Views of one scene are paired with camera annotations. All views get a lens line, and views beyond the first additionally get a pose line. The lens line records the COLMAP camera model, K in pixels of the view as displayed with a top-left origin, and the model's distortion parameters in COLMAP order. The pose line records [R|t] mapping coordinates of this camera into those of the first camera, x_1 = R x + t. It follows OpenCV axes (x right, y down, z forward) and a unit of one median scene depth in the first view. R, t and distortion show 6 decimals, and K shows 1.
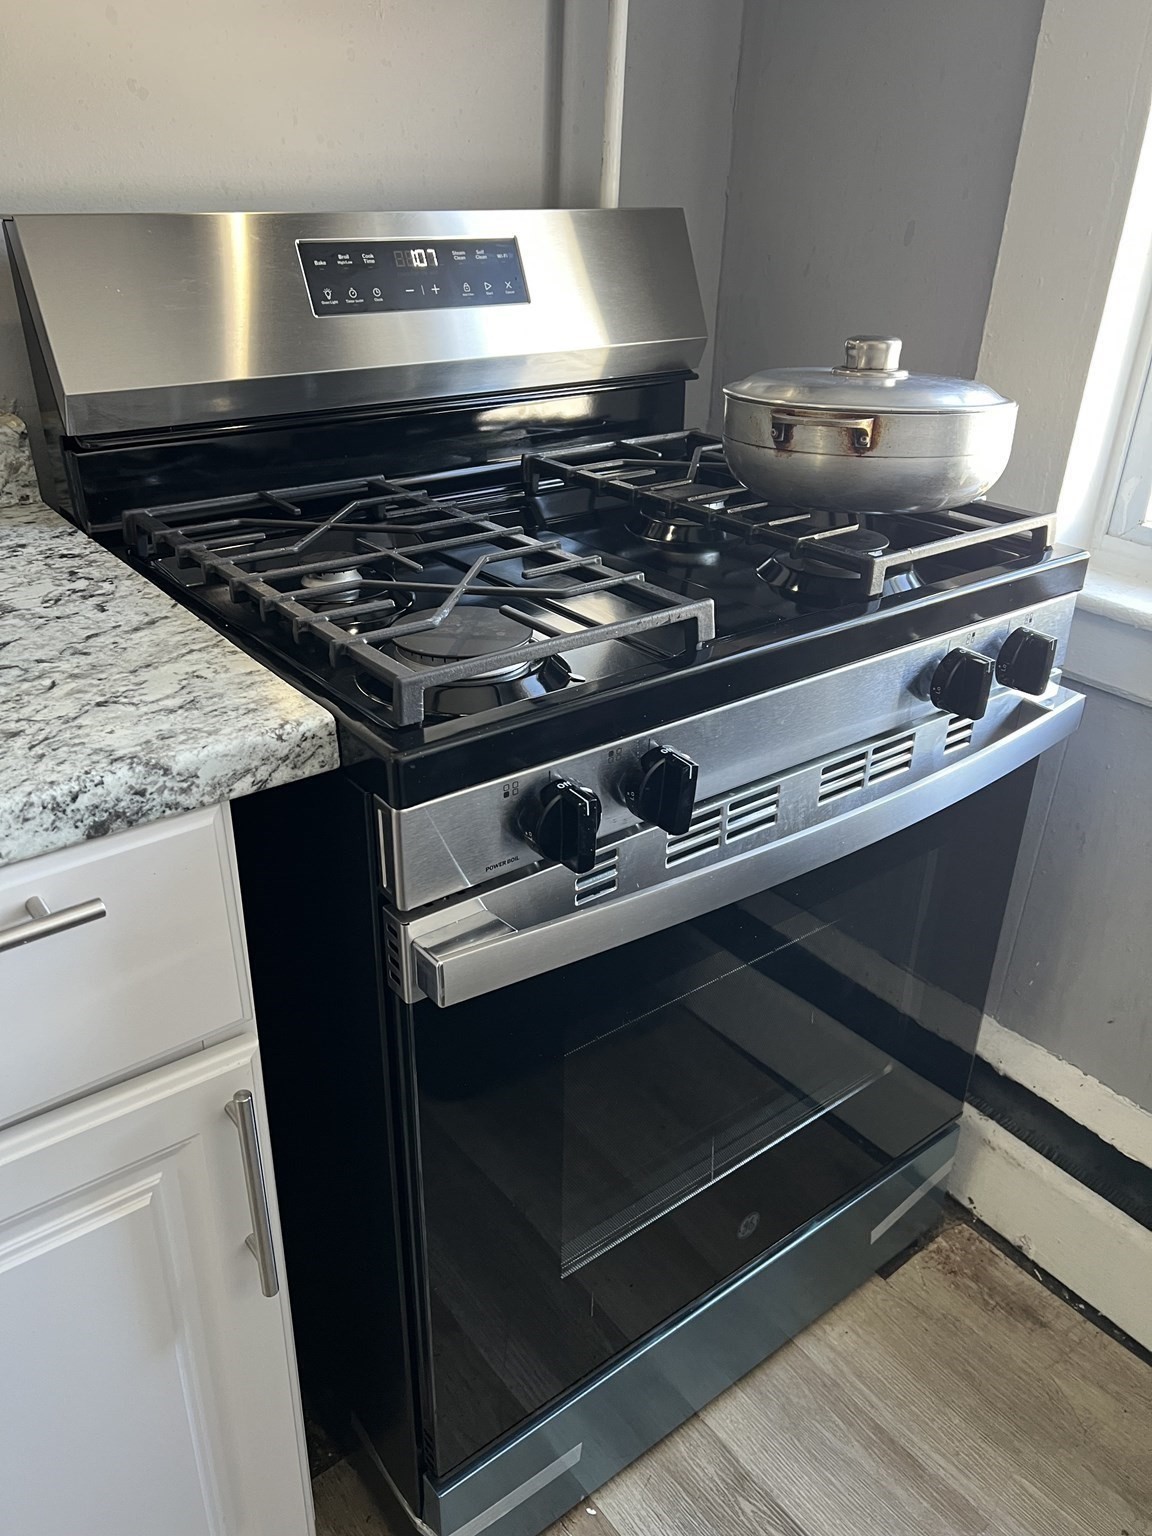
lens RADIAL K [[1157.4, 0, 560.9], [0, 1157.4, 781.3], [0, 0, 1]] dist [0.046803, -0.055147]
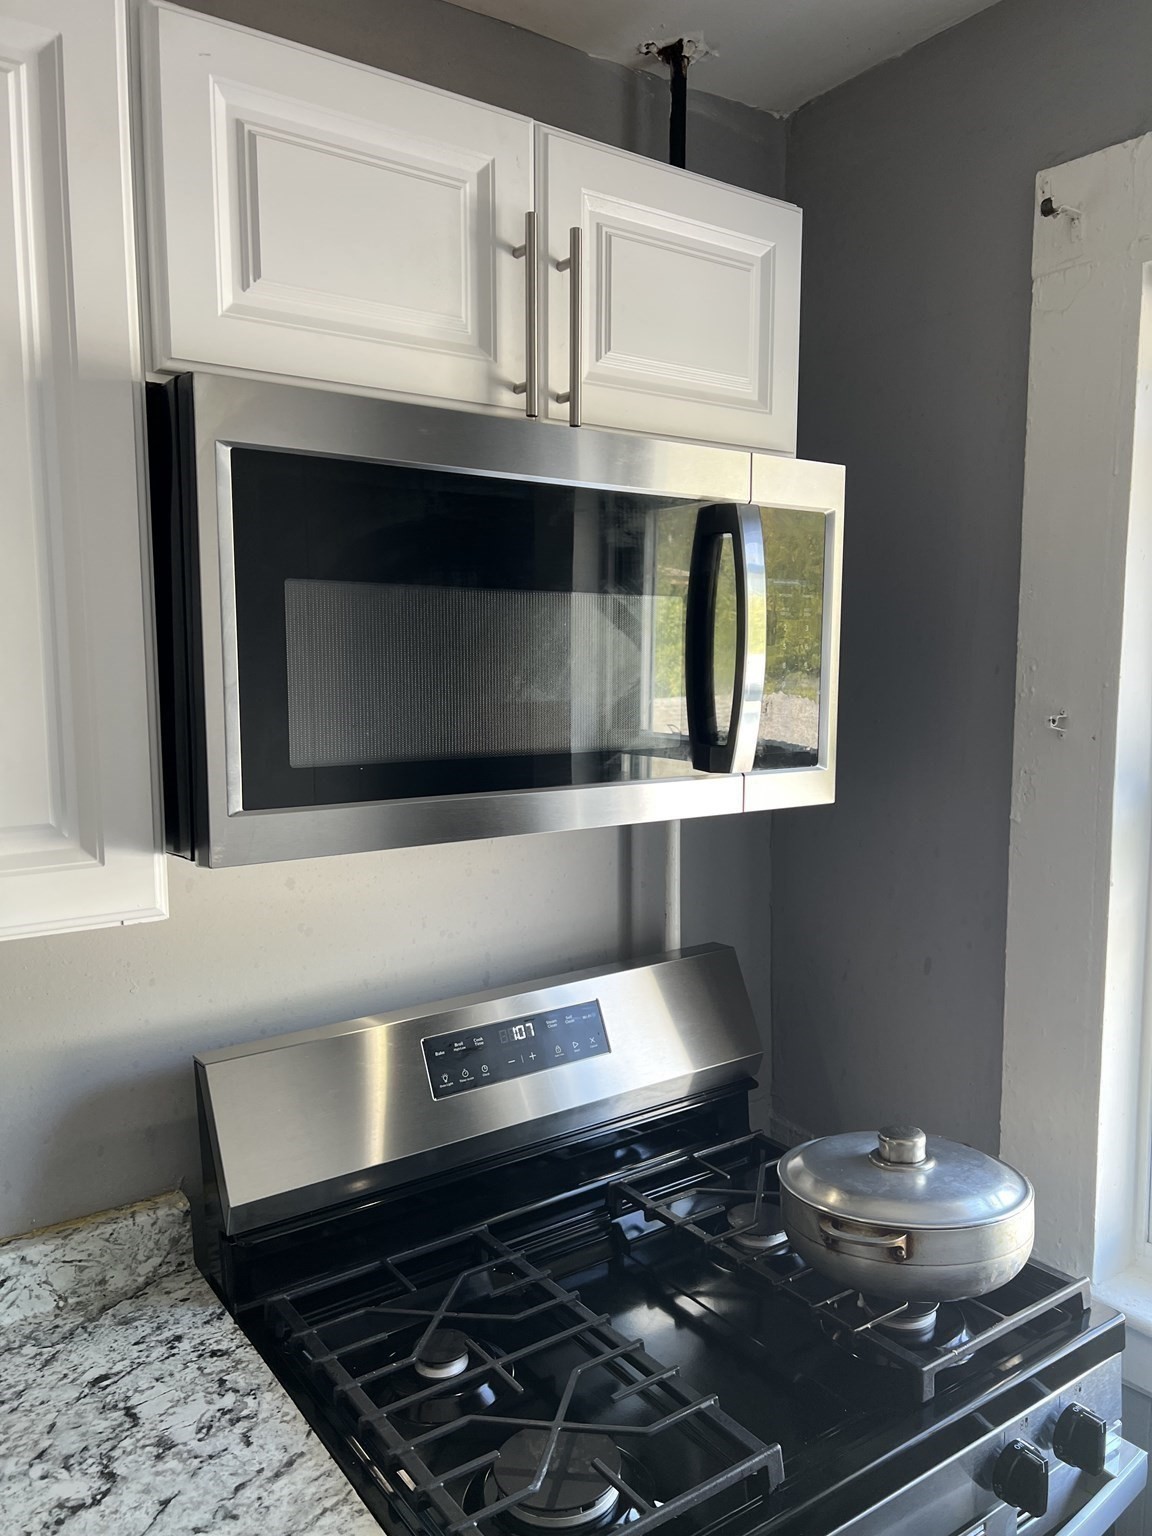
lens RADIAL K [[1157.5, 0, 578.5], [0, 1157.5, 788.0], [0, 0, 1]] dist [0.032943, -0.037215]
pose [[0.998113, -0.034494, -0.050800, 0.011953], [0.013548, 0.930624, -0.365725, -0.276174], [0.059891, 0.364347, 0.929336, -0.246041]]
